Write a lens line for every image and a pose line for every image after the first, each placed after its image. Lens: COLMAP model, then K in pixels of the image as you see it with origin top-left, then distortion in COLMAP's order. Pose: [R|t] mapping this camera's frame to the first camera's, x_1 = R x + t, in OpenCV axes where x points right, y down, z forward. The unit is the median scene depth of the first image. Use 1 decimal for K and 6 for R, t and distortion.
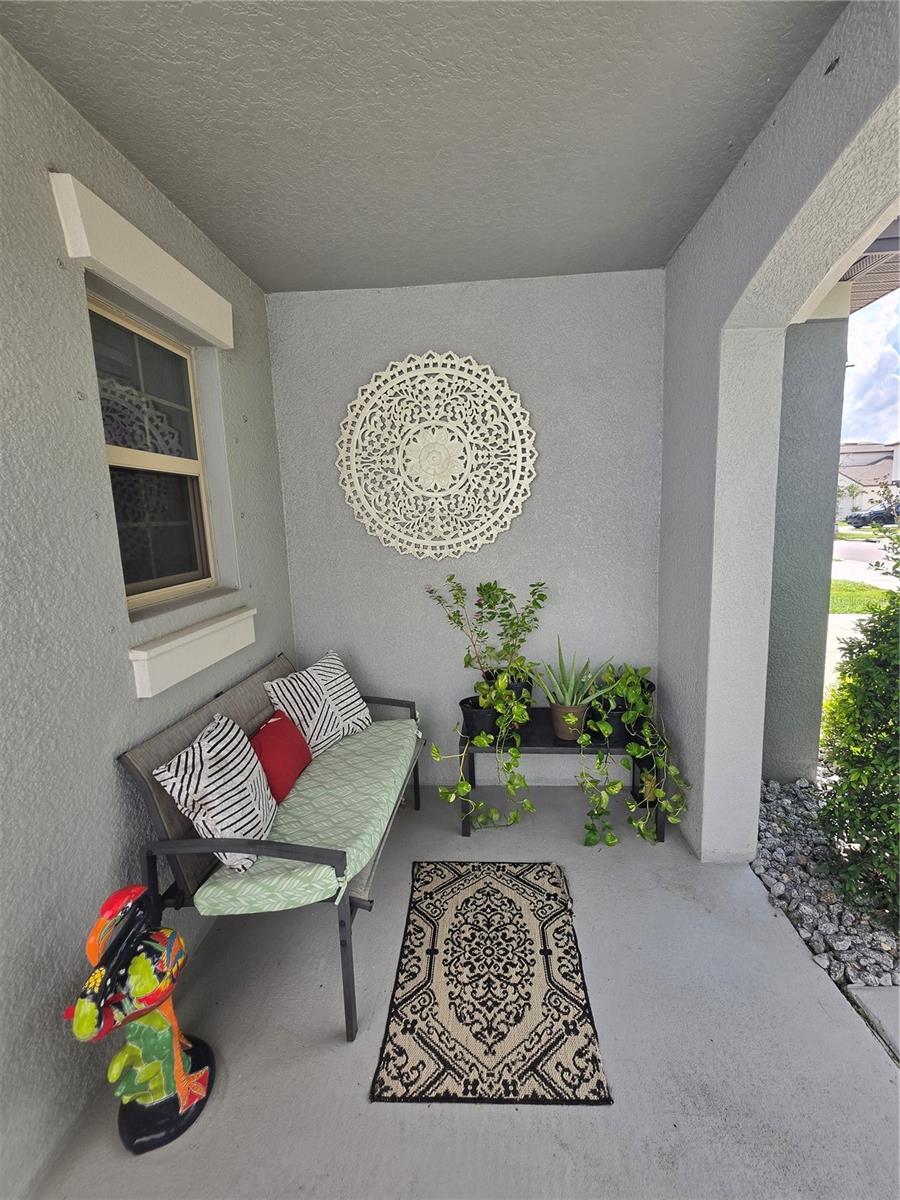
lens RADIAL K [[507.9, 0, 447.4], [0, 507.9, 588.7], [0, 0, 1]] dist [0.000132, -0.000166]
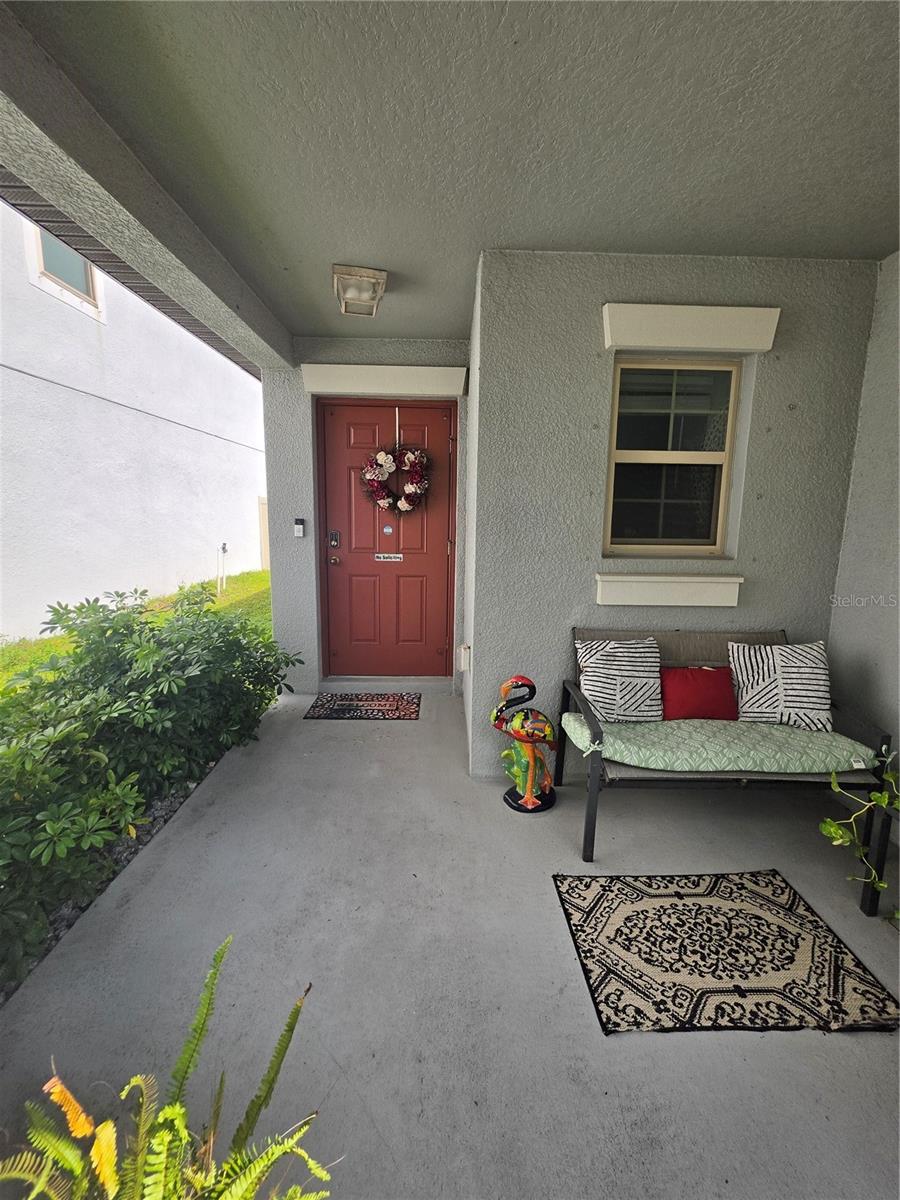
lens RADIAL K [[486.6, 0, 462.9], [0, 486.6, 579.9], [0, 0, 1]] dist [-0.006109, 0.001517]
pose [[0.116786, 0.176742, -0.977304, 0.928025], [-0.158587, 0.974730, 0.157326, -0.044033], [0.980414, 0.136614, 0.141864, 0.343274]]
